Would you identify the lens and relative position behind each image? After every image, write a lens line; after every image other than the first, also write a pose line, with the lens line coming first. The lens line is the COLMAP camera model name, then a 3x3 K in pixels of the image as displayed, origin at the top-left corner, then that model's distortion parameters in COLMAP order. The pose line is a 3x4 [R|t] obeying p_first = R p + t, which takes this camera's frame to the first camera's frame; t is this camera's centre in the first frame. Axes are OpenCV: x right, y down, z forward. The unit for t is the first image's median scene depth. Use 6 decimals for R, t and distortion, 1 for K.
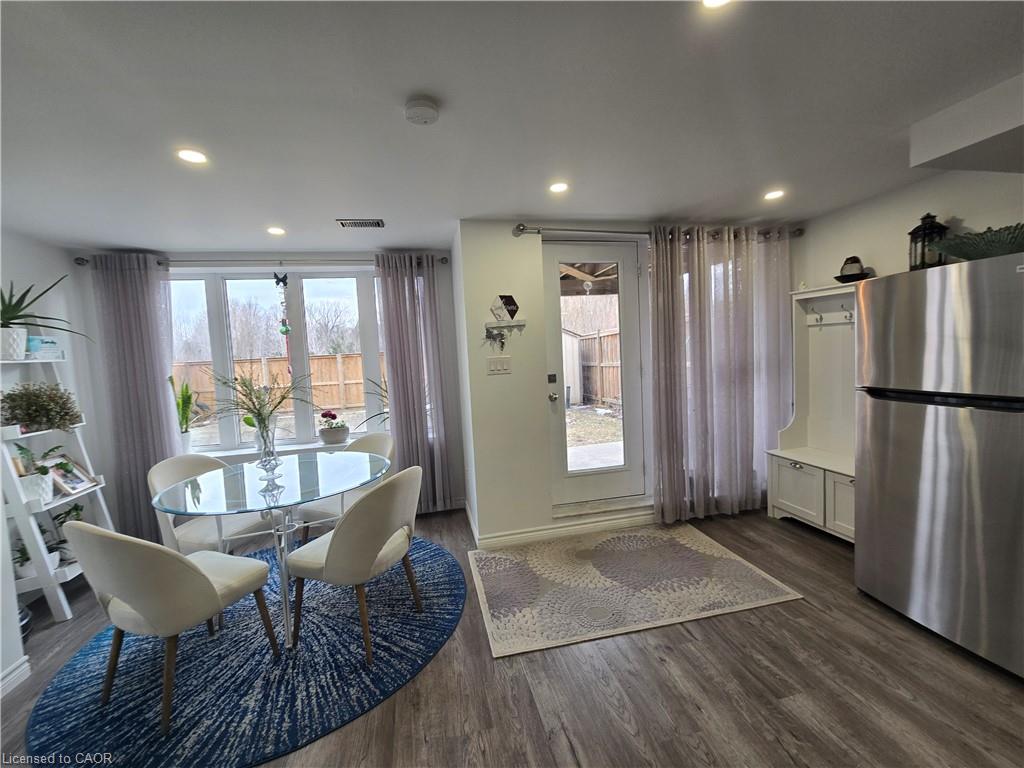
lens RADIAL K [[429.3, 0, 510.5], [0, 429.3, 379.5], [0, 0, 1]] dist [-0.004735, 0.004111]
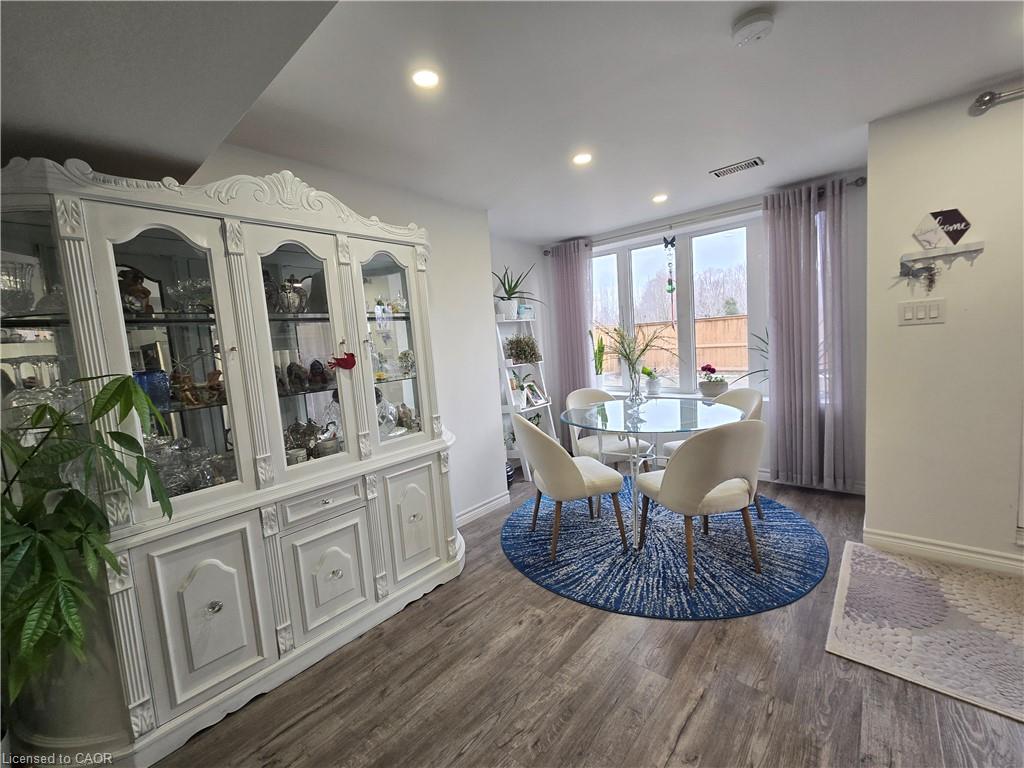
lens RADIAL K [[429.3, 0, 510.5], [0, 429.3, 379.5], [0, 0, 1]] dist [-0.004735, 0.004111]
pose [[0.595426, 0.084616, -0.798942, 0.159530], [-0.014691, 0.995419, 0.094477, 0.024164], [0.803276, -0.044517, 0.593941, 0.001621]]
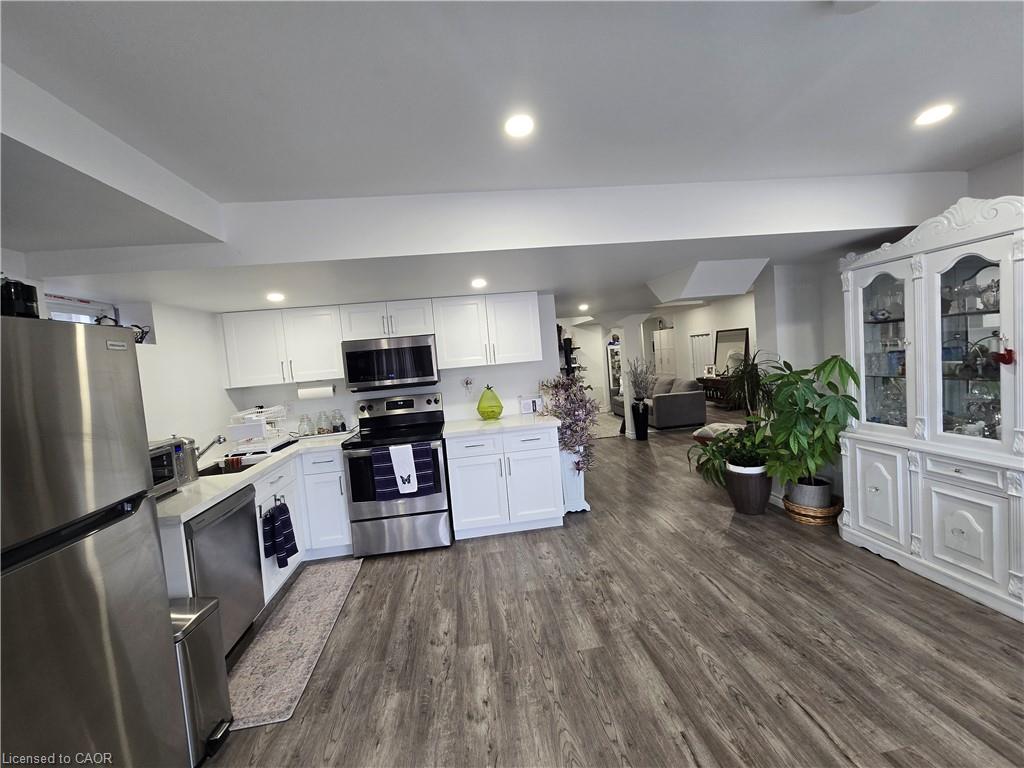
lens RADIAL K [[420.9, 0, 508.1], [0, 420.9, 379.1], [0, 0, 1]] dist [-0.002490, 0.001112]
pose [[-0.984851, 0.129686, 0.115113, 0.193301], [0.142805, 0.983145, 0.114163, -0.100443], [-0.098367, 0.128872, -0.986770, 0.997742]]
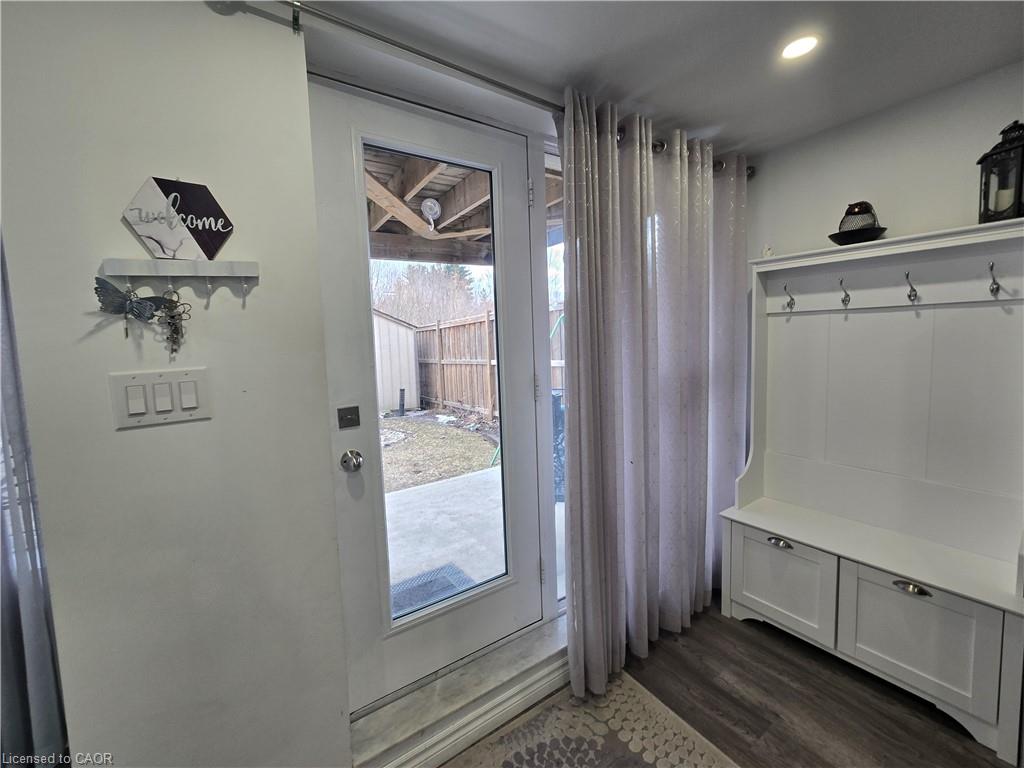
lens RADIAL K [[428.0, 0, 512.6], [0, 428.0, 373.3], [0, 0, 1]] dist [0.000648, 0.000523]
pose [[0.928100, -0.014453, 0.372050, 0.104508], [0.014184, 0.999893, 0.003461, -0.051316], [-0.372060, 0.002065, 0.928206, 0.641083]]
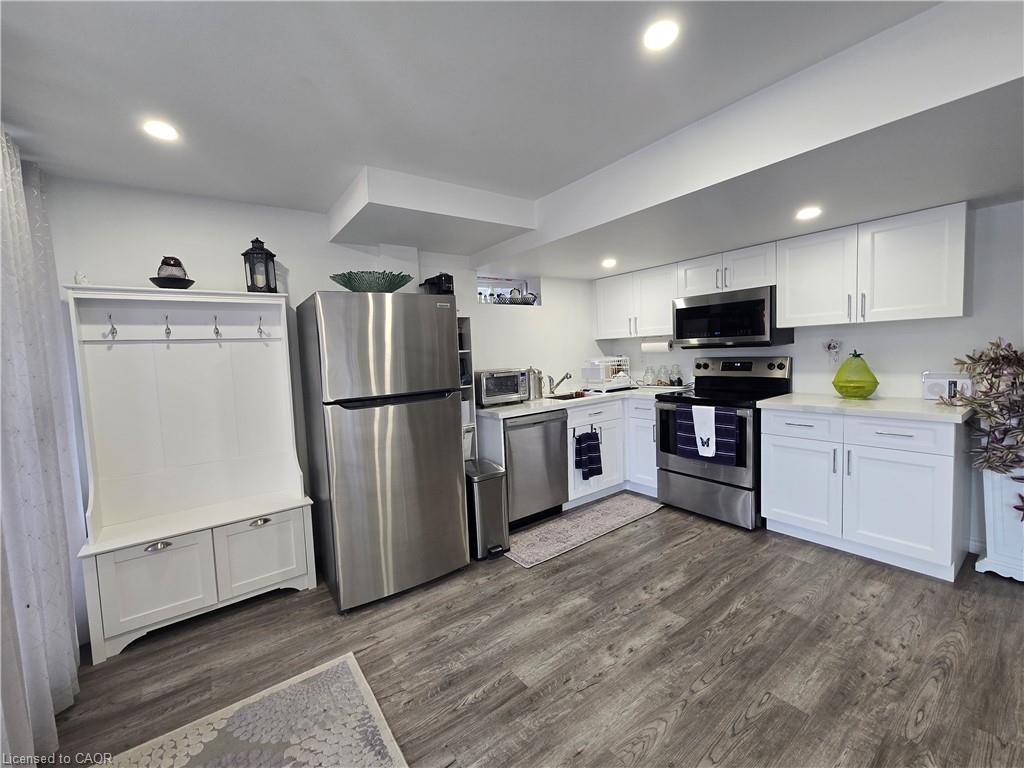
lens RADIAL K [[420.9, 0, 508.1], [0, 420.9, 379.1], [0, 0, 1]] dist [-0.002490, 0.001112]
pose [[-0.395932, 0.005402, 0.918264, -0.168582], [0.127403, 0.990635, 0.049105, -0.022489], [-0.909399, 0.136432, -0.392912, 0.804488]]
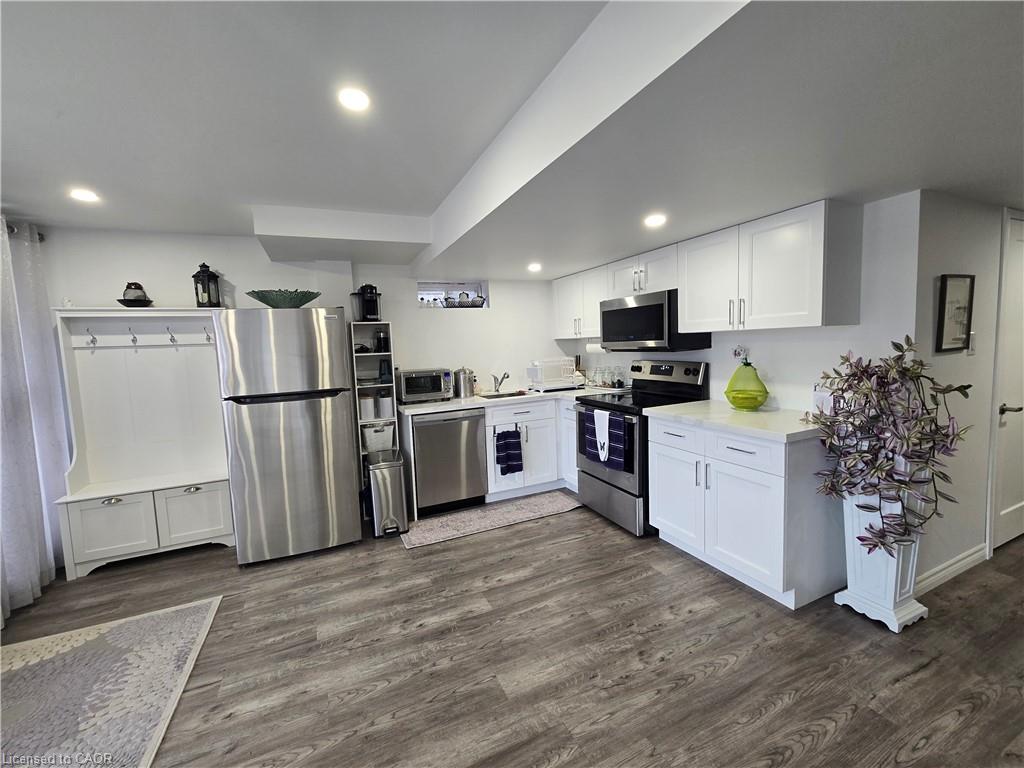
lens RADIAL K [[420.9, 0, 508.1], [0, 420.9, 379.1], [0, 0, 1]] dist [-0.002490, 0.001112]
pose [[-0.196007, -0.025992, 0.980258, -0.395475], [0.117497, 0.991824, 0.049793, -0.000037], [-0.973538, 0.124937, -0.191350, 0.360667]]
